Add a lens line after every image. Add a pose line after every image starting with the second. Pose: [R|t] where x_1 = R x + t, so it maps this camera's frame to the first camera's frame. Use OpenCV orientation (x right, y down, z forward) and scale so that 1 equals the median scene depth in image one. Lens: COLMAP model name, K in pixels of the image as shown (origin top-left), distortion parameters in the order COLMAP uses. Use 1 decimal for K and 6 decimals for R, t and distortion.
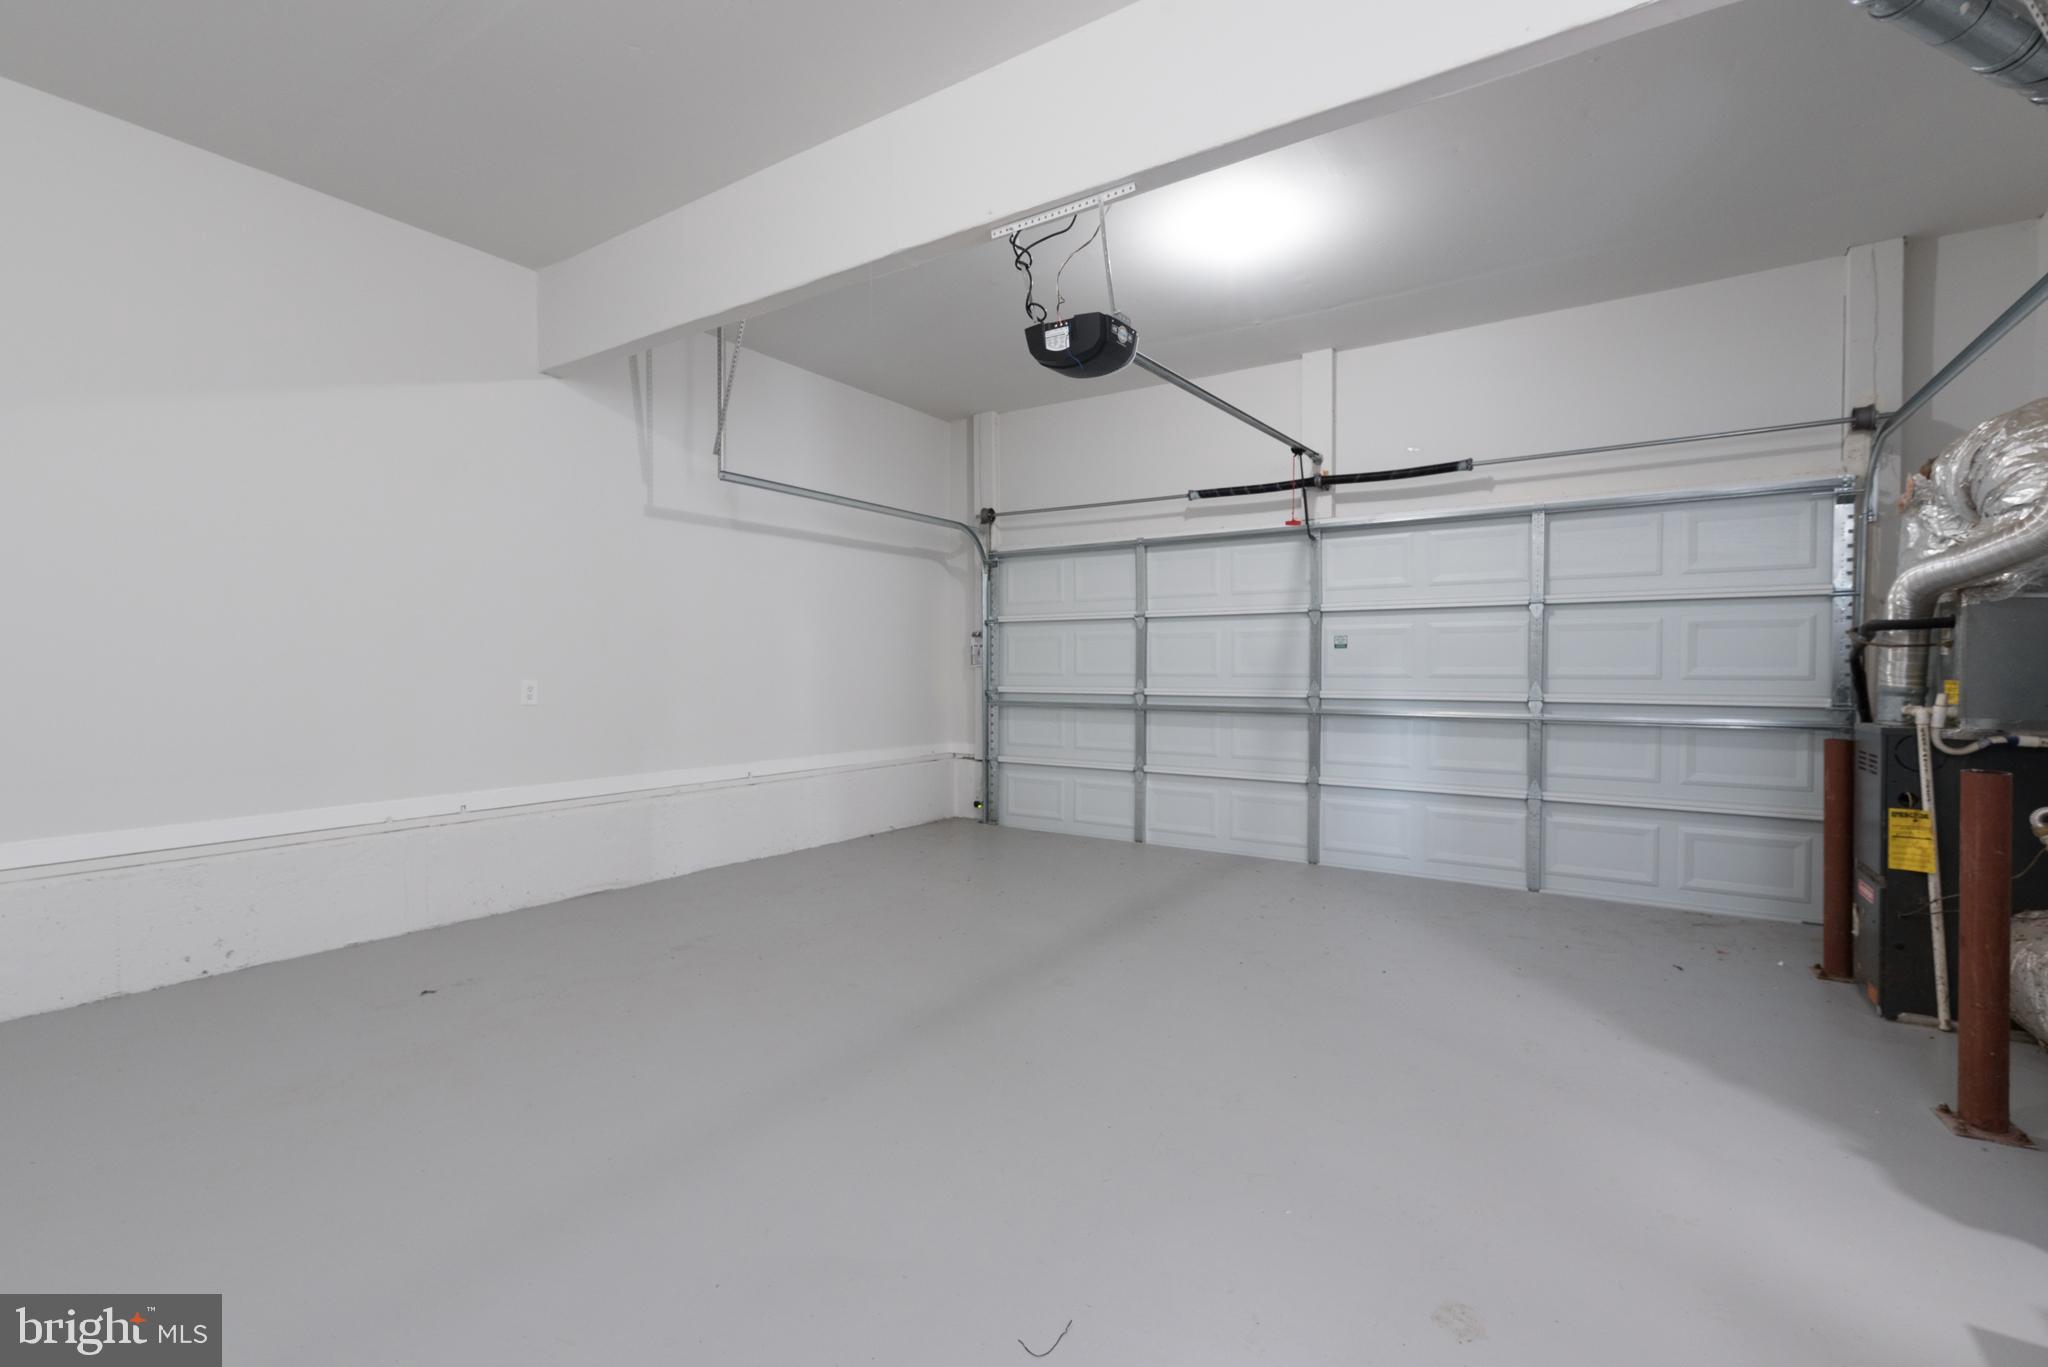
lens RADIAL K [[890.1, 0, 1017.5], [0, 890.1, 690.8], [0, 0, 1]] dist [0.000594, 0.000123]
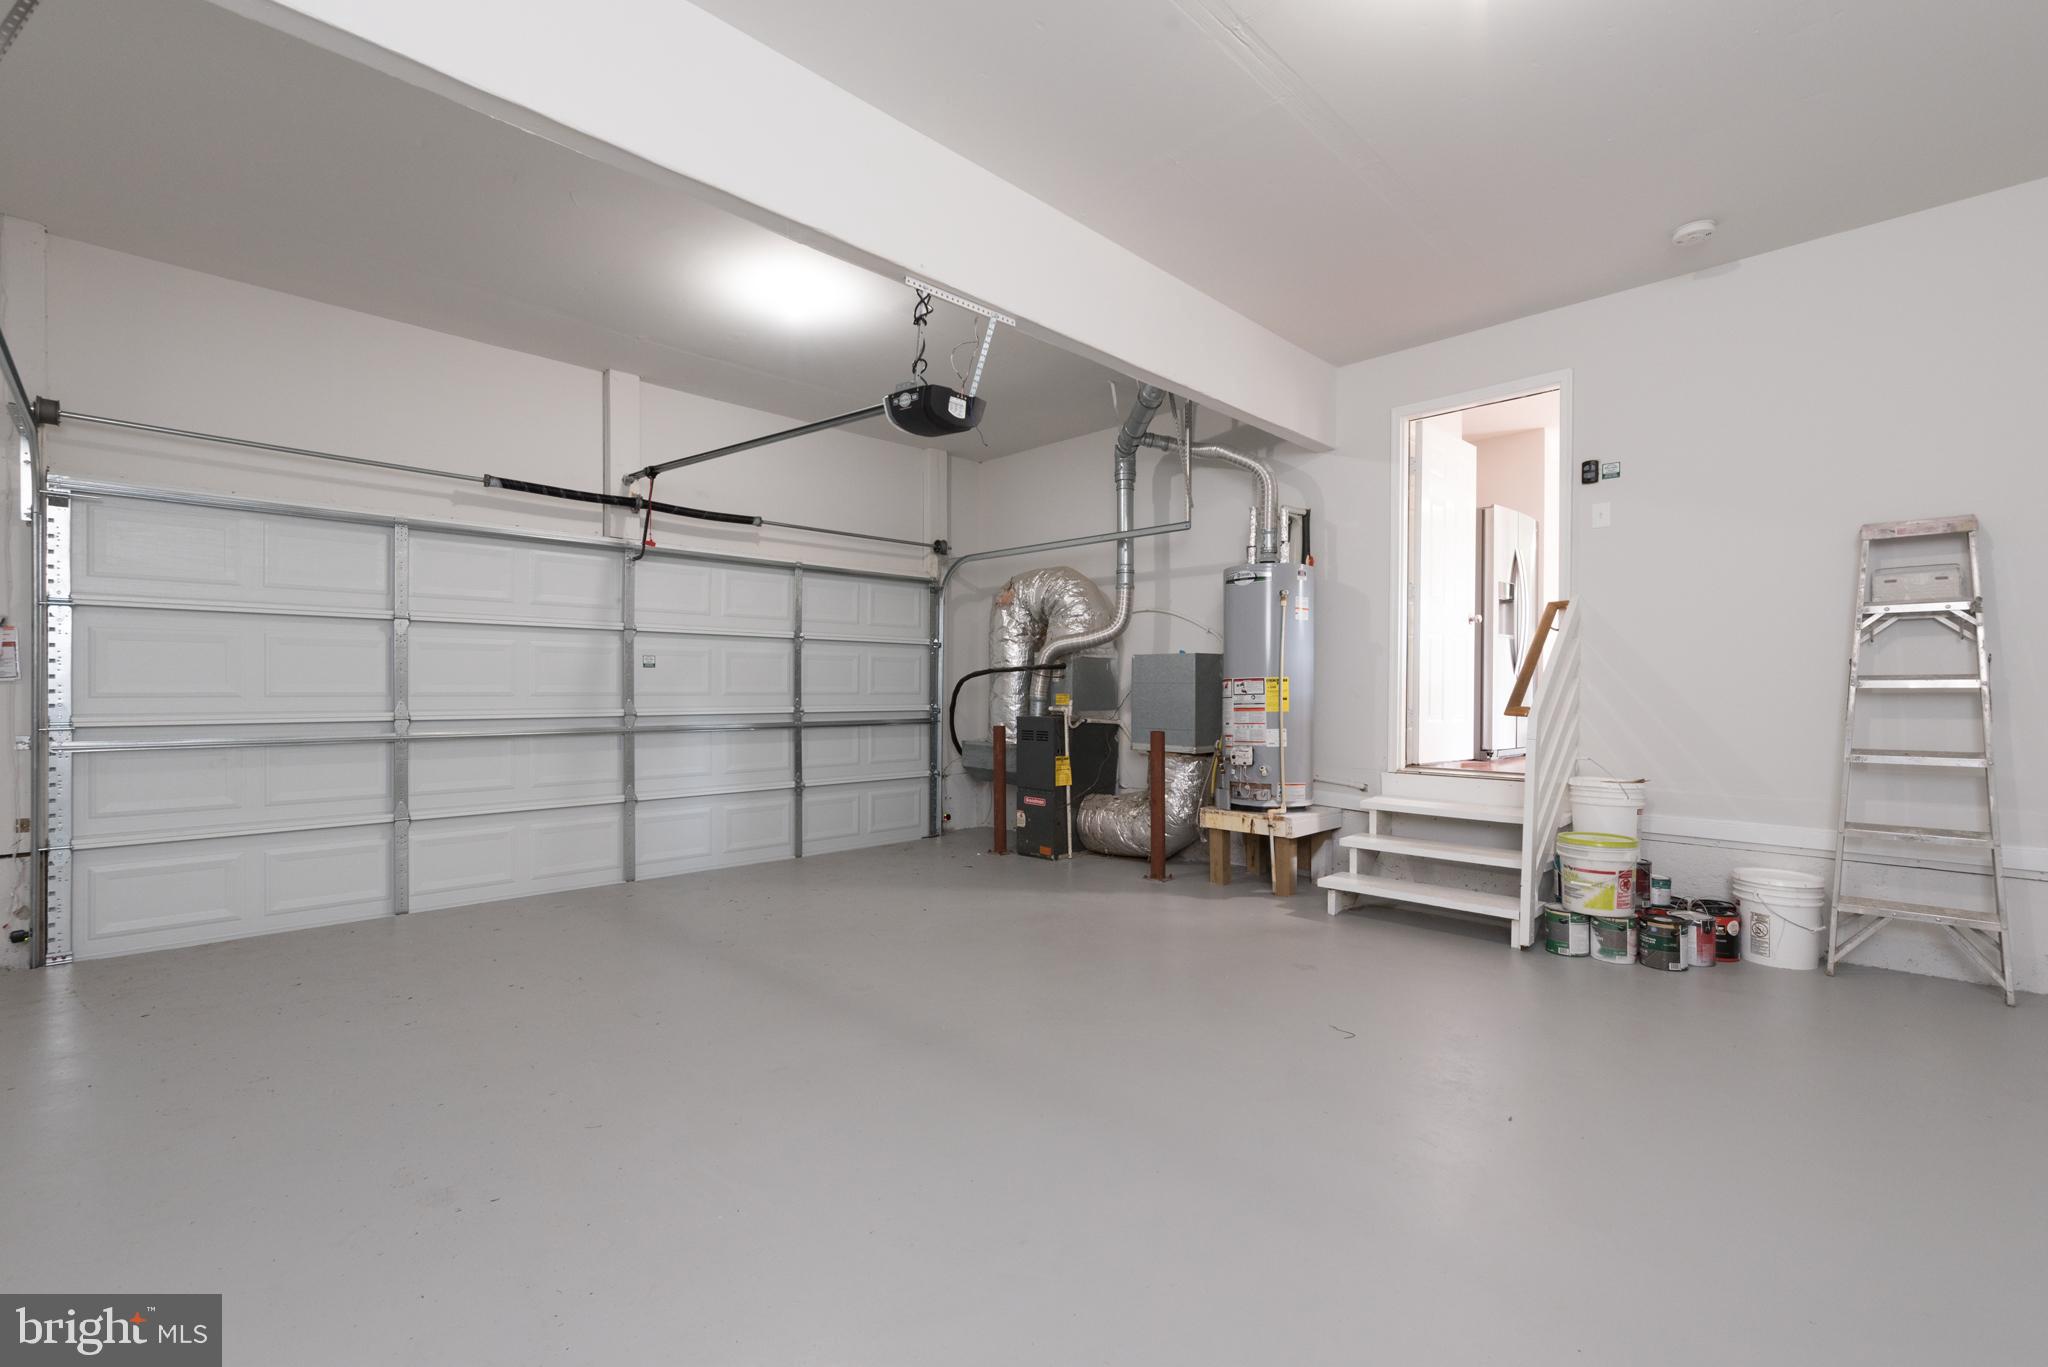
lens RADIAL K [[897.4, 0, 1024.0], [0, 897.4, 683.5], [0, 0, 1]] dist [-0.002102, -0.000458]
pose [[0.193879, 0.004050, 0.981017, -0.572238], [0.020492, 0.999757, -0.008177, -0.011262], [-0.980811, 0.021688, 0.193749, 0.364341]]
